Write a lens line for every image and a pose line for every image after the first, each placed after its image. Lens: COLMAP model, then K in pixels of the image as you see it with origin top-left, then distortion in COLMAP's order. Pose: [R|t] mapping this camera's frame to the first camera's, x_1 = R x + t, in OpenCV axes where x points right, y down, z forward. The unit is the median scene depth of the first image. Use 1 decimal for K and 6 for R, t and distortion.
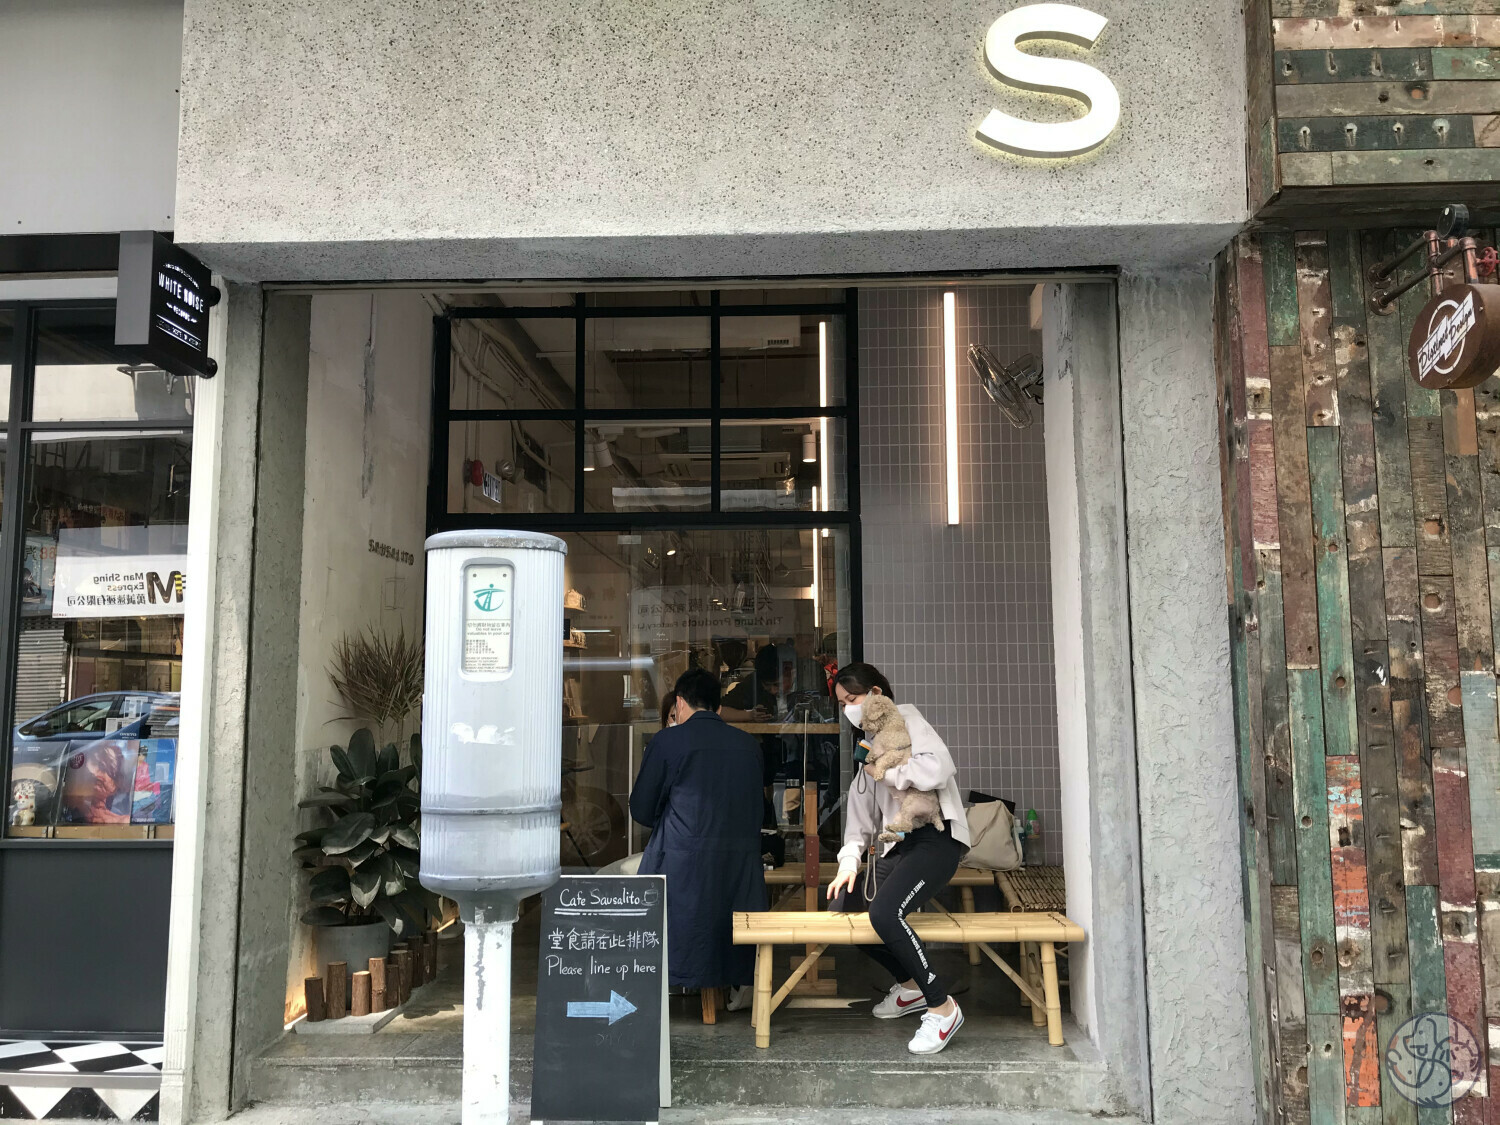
lens RADIAL K [[1247.9, 0, 743.7], [0, 1247.9, 560.3], [0, 0, 1]] dist [0.008002, 0.007221]
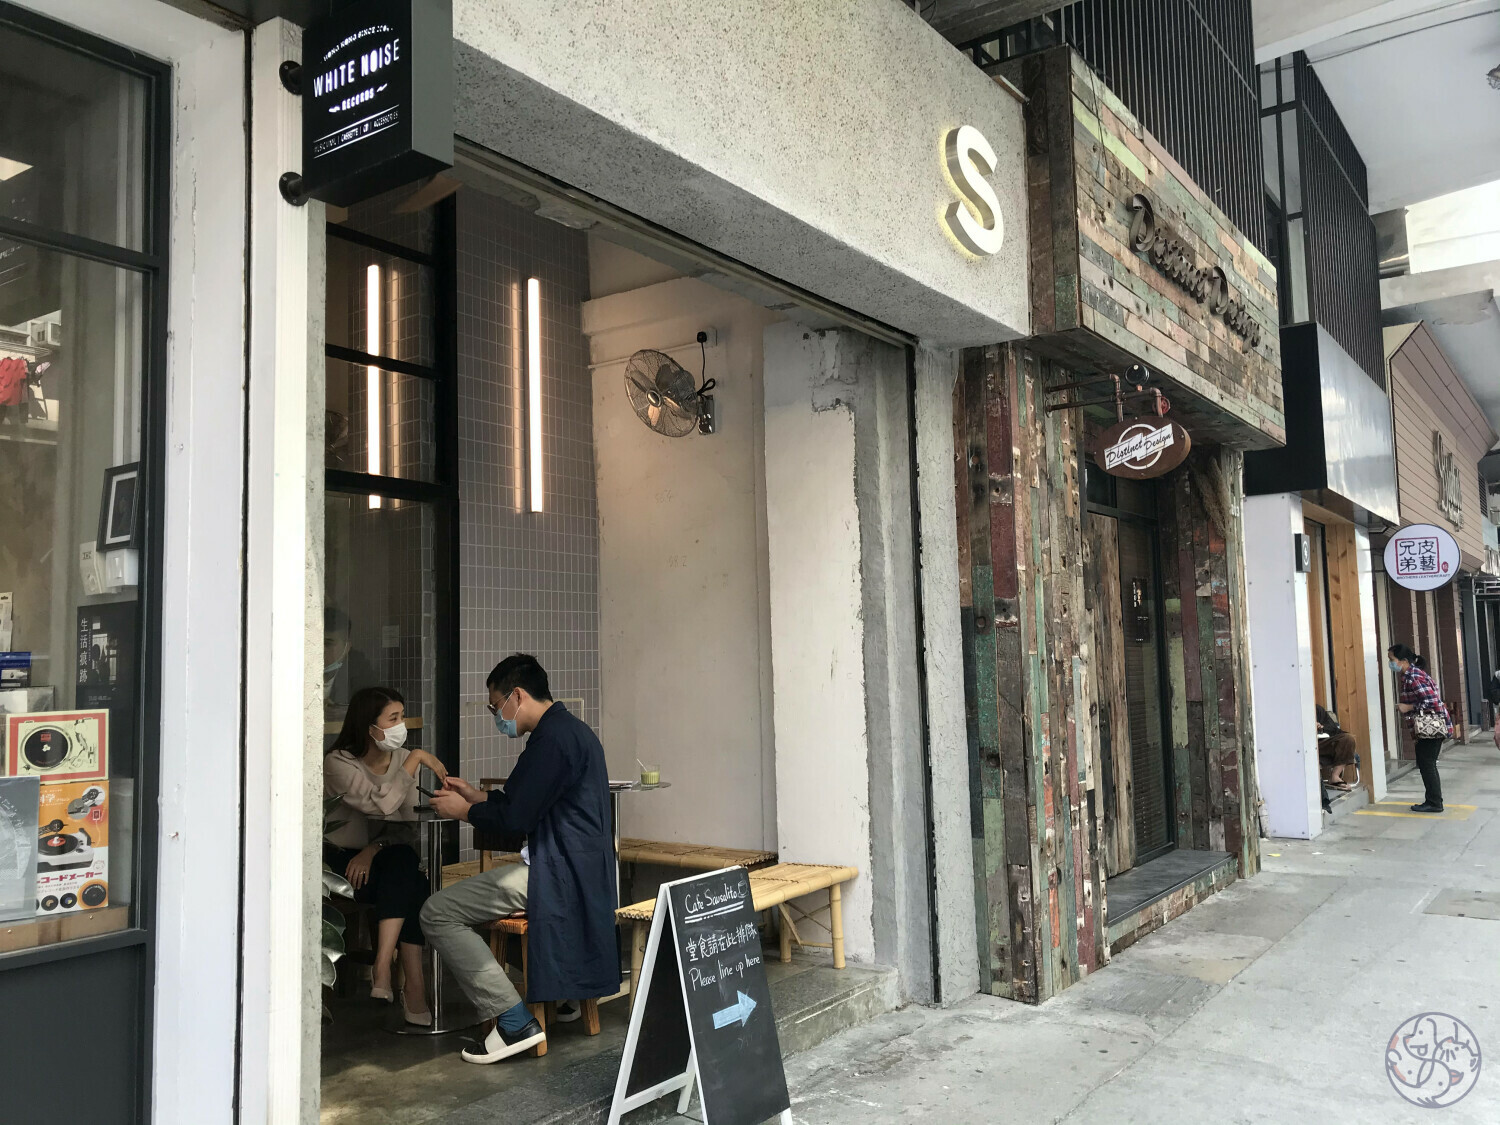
lens RADIAL K [[1247.9, 0, 761.4], [0, 1247.9, 558.4], [0, 0, 1]] dist [0.008002, 0.007221]
pose [[0.534949, 0.066055, 0.842298, -0.925184], [-0.071955, 0.996879, -0.032479, 0.045264], [-0.841814, -0.043233, 0.538033, 0.488666]]
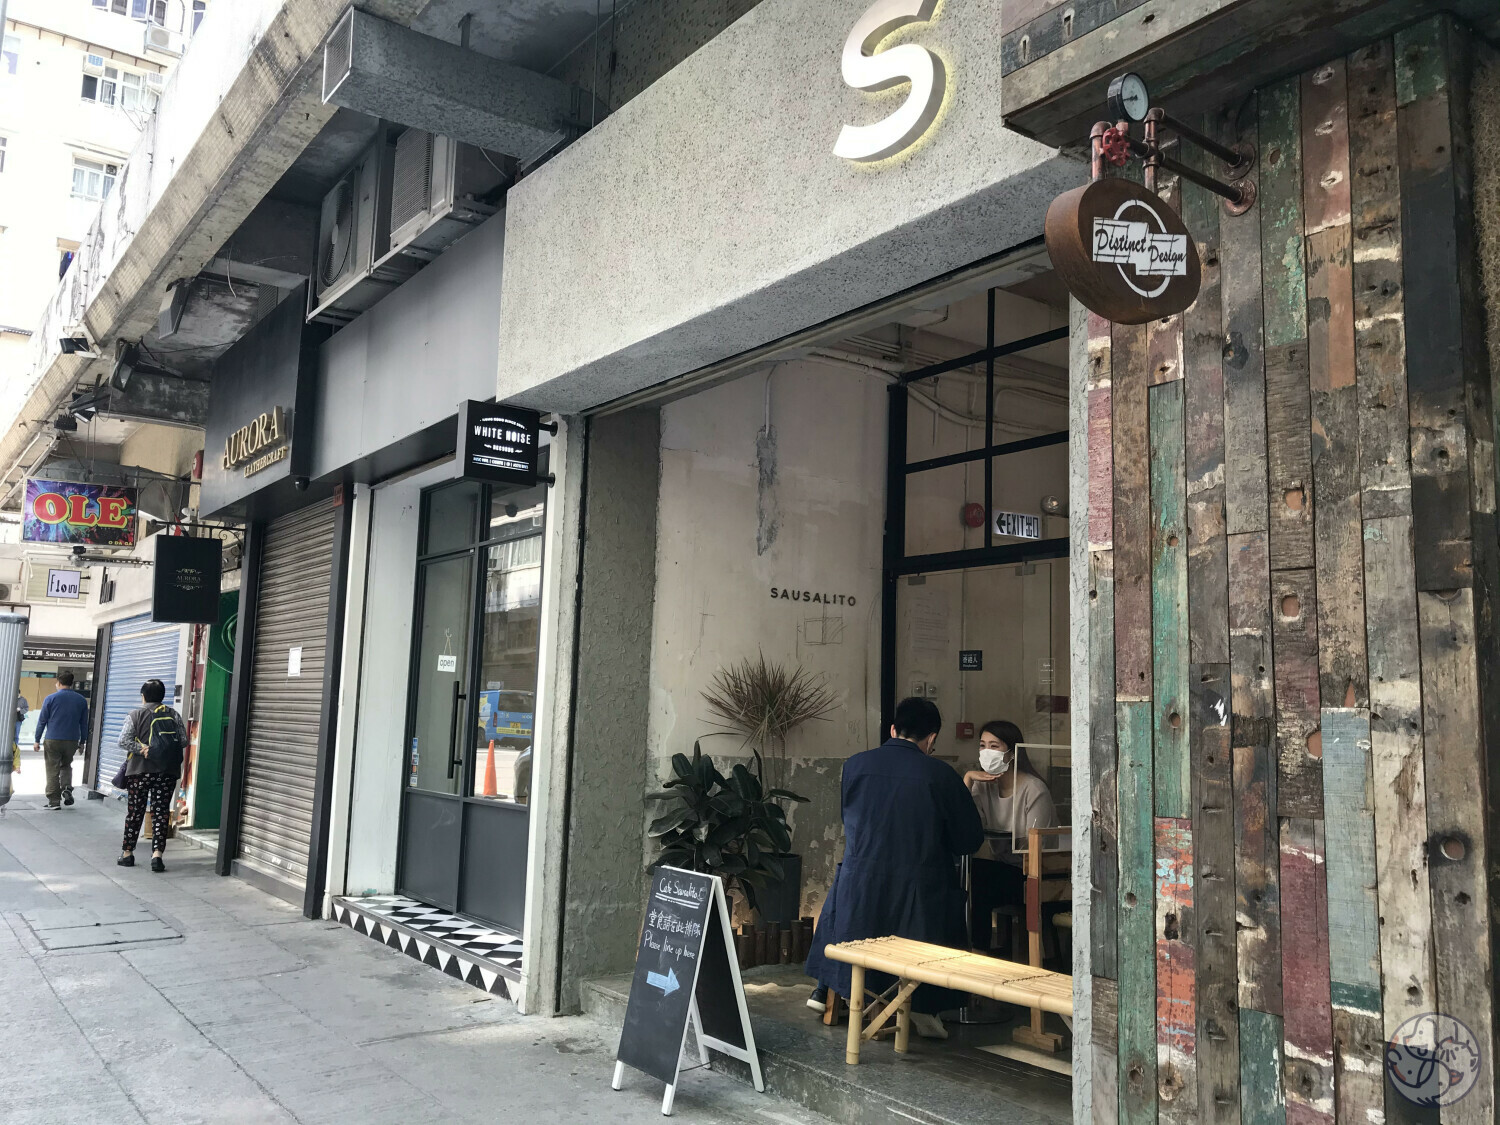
lens RADIAL K [[1247.9, 0, 757.9], [0, 1247.9, 561.3], [0, 0, 1]] dist [0.008002, 0.007221]
pose [[0.623042, -0.075053, -0.778579, 0.899190], [0.054687, 0.997130, -0.052358, 0.027641], [0.780274, -0.009957, 0.625358, 0.331115]]
